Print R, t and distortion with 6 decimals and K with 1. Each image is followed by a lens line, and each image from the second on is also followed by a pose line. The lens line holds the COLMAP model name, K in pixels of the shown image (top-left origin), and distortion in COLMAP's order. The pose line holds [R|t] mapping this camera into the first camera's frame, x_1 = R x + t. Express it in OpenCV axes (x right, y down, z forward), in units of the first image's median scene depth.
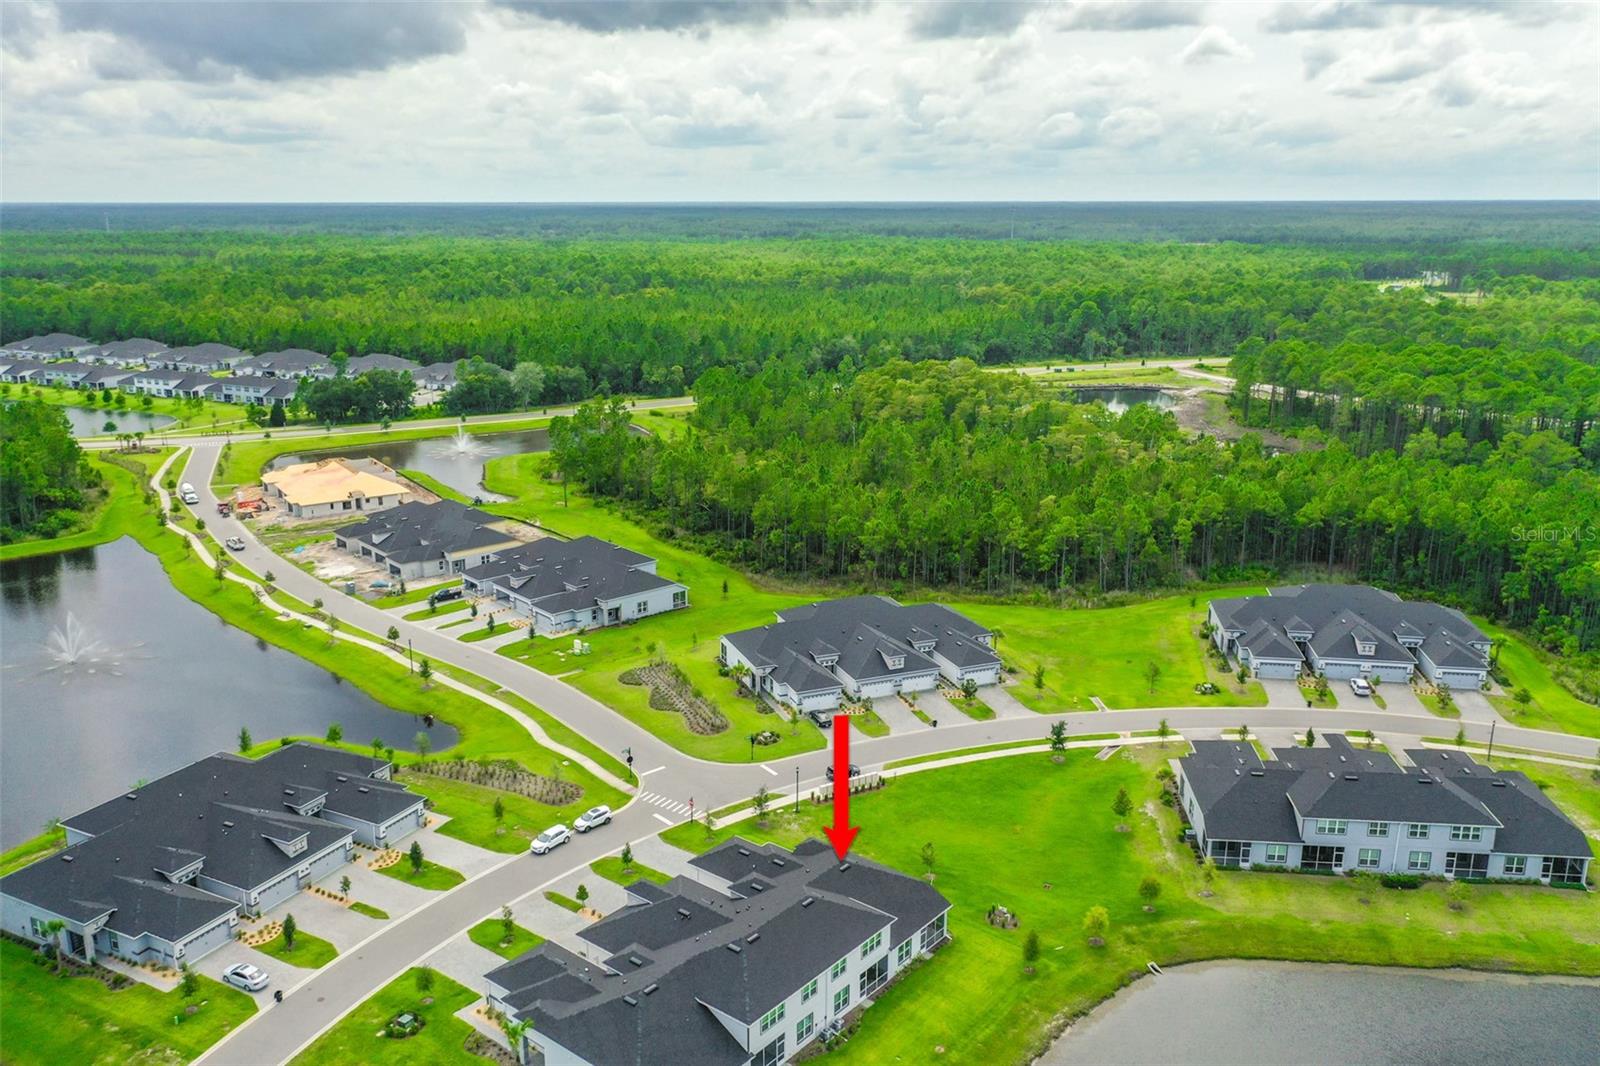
lens RADIAL K [[1267.4, 0, 800.0], [0, 1267.4, 533.0], [0, 0, 1]] dist [0.008967, -0.000160]
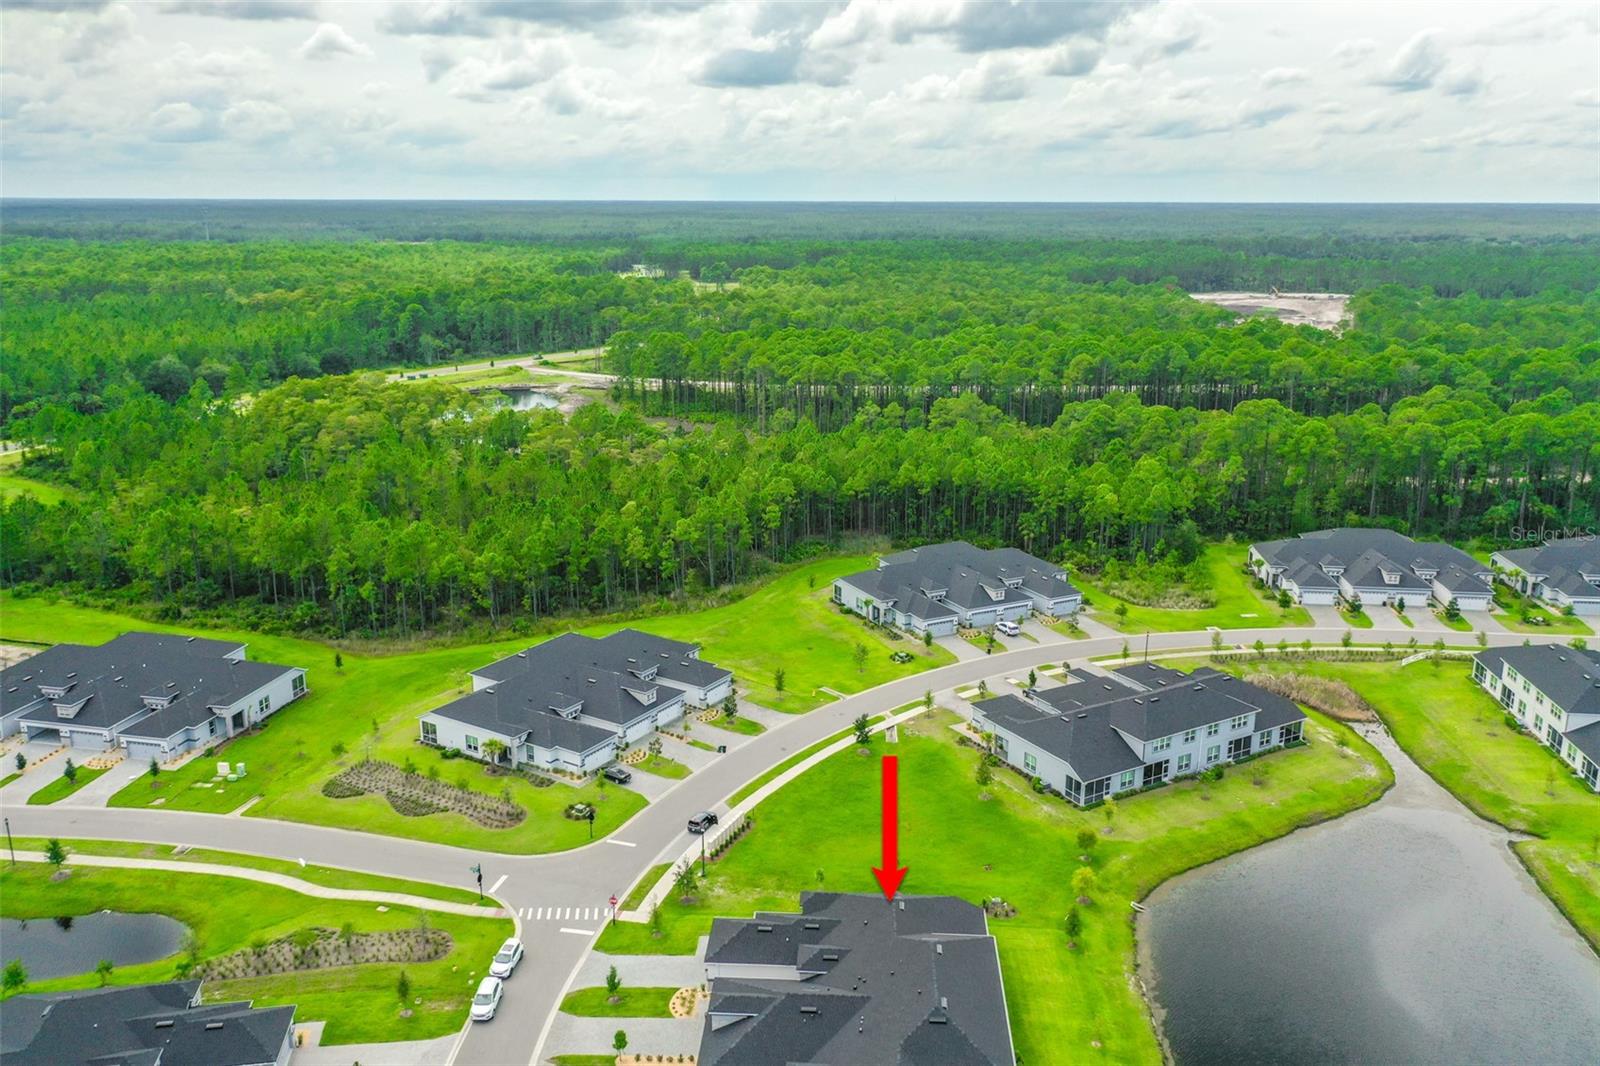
lens RADIAL K [[1267.4, 0, 800.0], [0, 1267.4, 533.0], [0, 0, 1]] dist [0.008967, -0.000160]
pose [[0.809061, -0.146280, 0.569229, -0.317706], [0.145708, 0.988218, 0.046852, -0.040380], [-0.569376, 0.045036, 0.820843, 0.154505]]
